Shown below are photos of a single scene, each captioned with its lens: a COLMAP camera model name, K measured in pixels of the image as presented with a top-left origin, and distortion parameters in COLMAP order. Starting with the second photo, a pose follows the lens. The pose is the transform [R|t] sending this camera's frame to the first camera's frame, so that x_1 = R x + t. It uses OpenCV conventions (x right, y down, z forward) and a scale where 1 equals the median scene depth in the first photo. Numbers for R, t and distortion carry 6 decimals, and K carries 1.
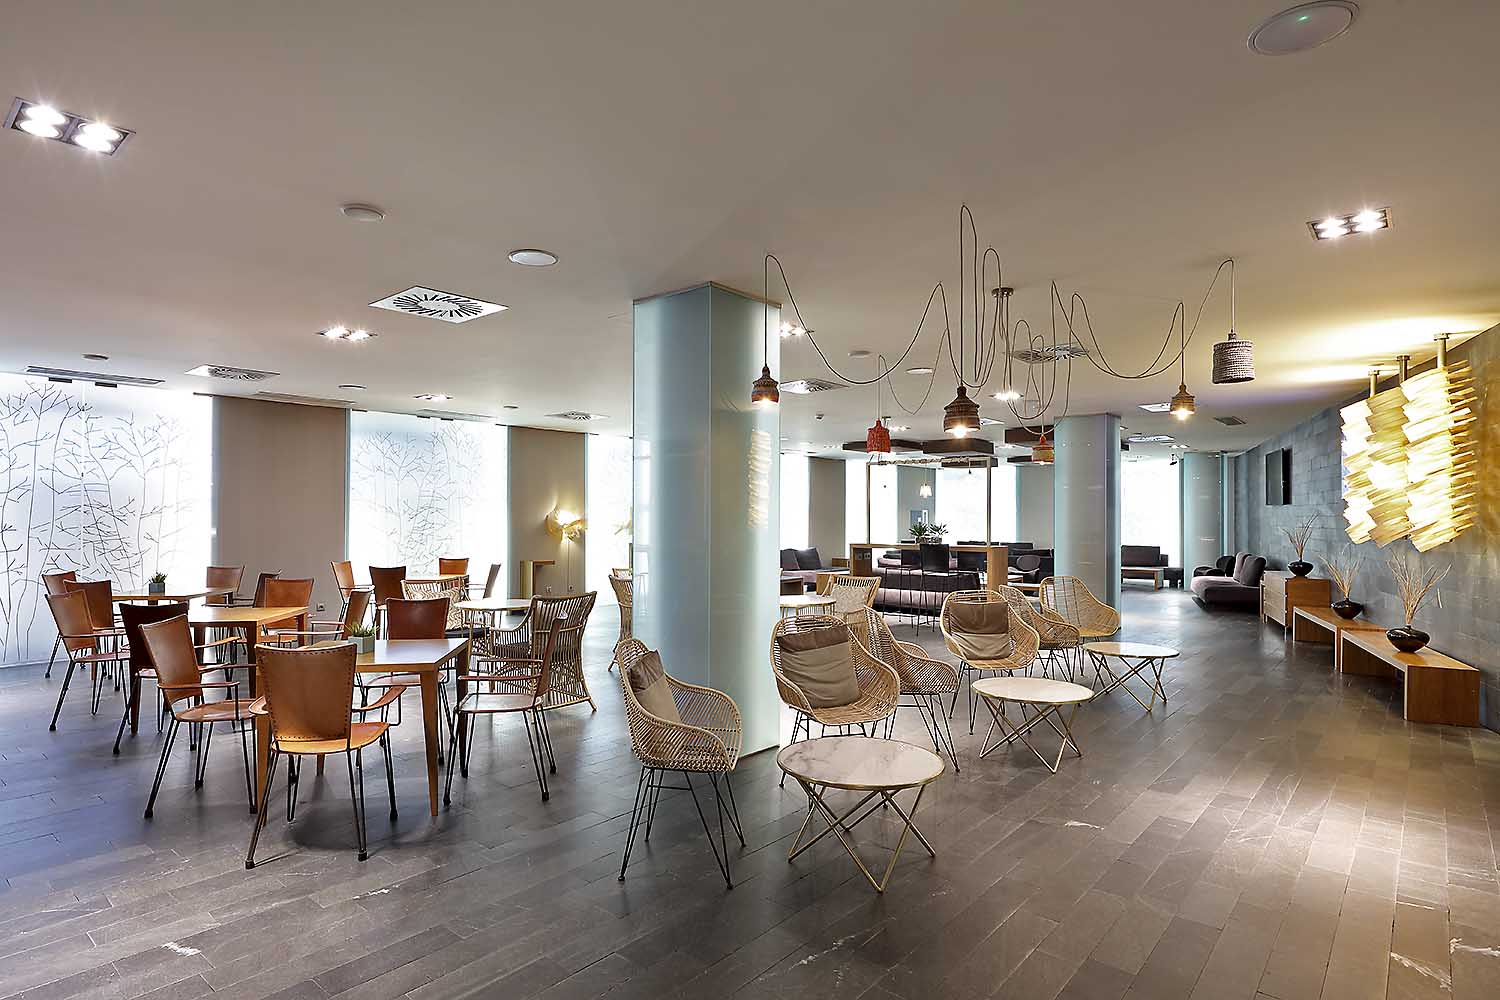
lens RADIAL K [[834.1, 0, 774.8], [0, 834.1, 511.4], [0, 0, 1]] dist [-0.001255, -0.000351]
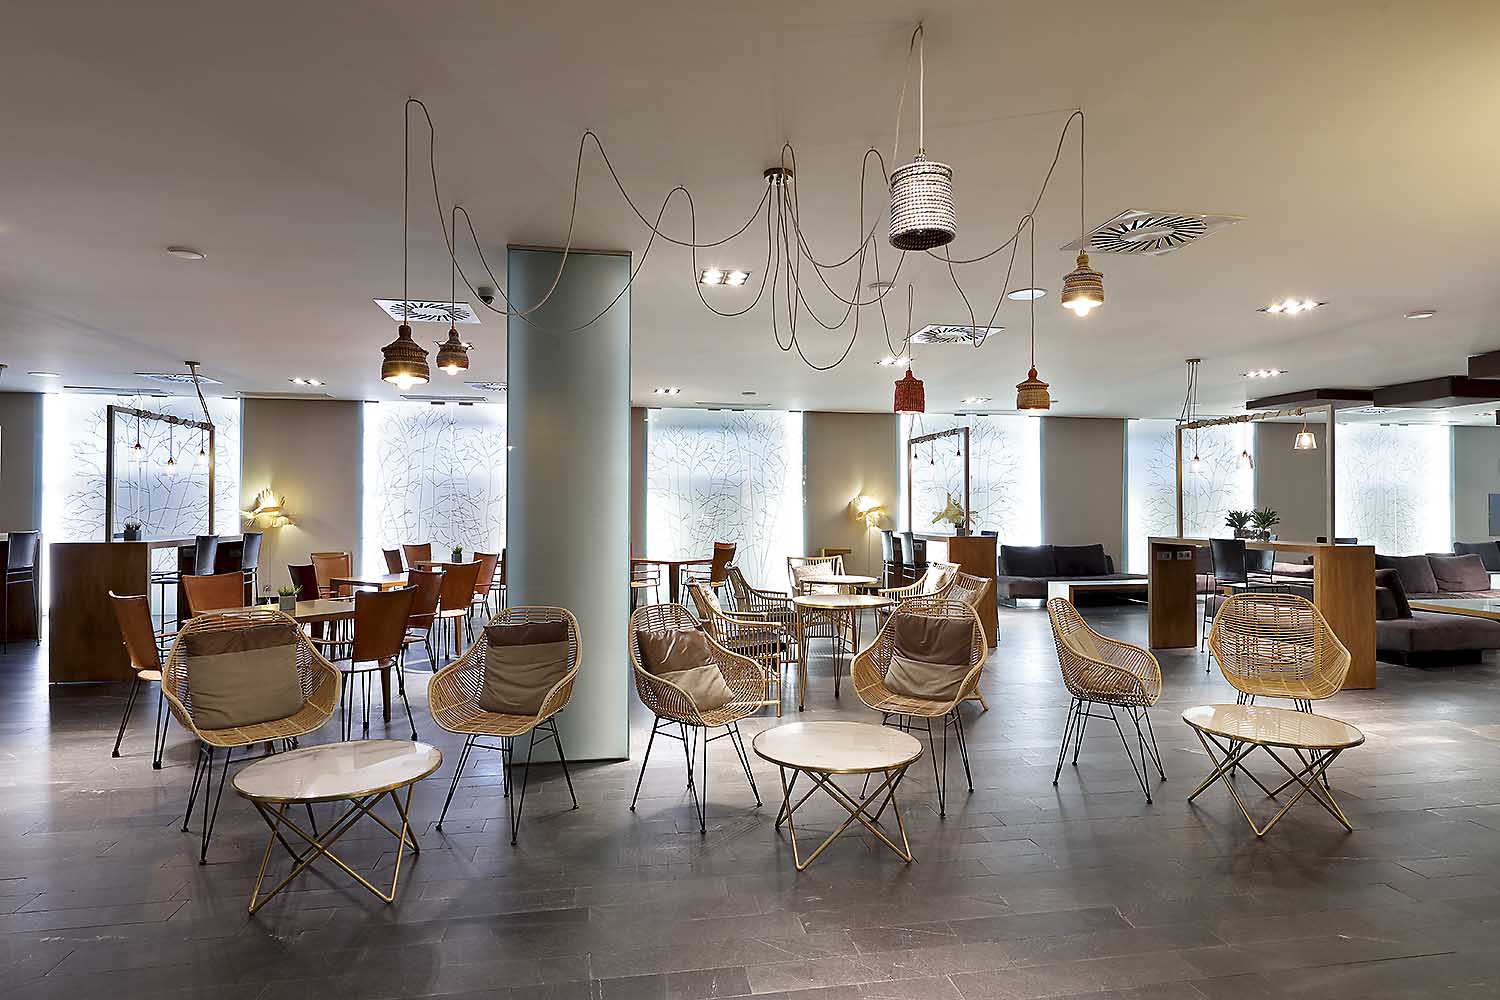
lens RADIAL K [[868.2, 0, 750.0], [0, 868.2, 500.0], [0, 0, 1]] dist [-0.000746, -0.000185]
pose [[0.750076, -0.007379, -0.661310, 0.470759], [0.005433, 0.999973, -0.004996, 0.010738], [0.661329, 0.000154, 0.750096, 0.271743]]
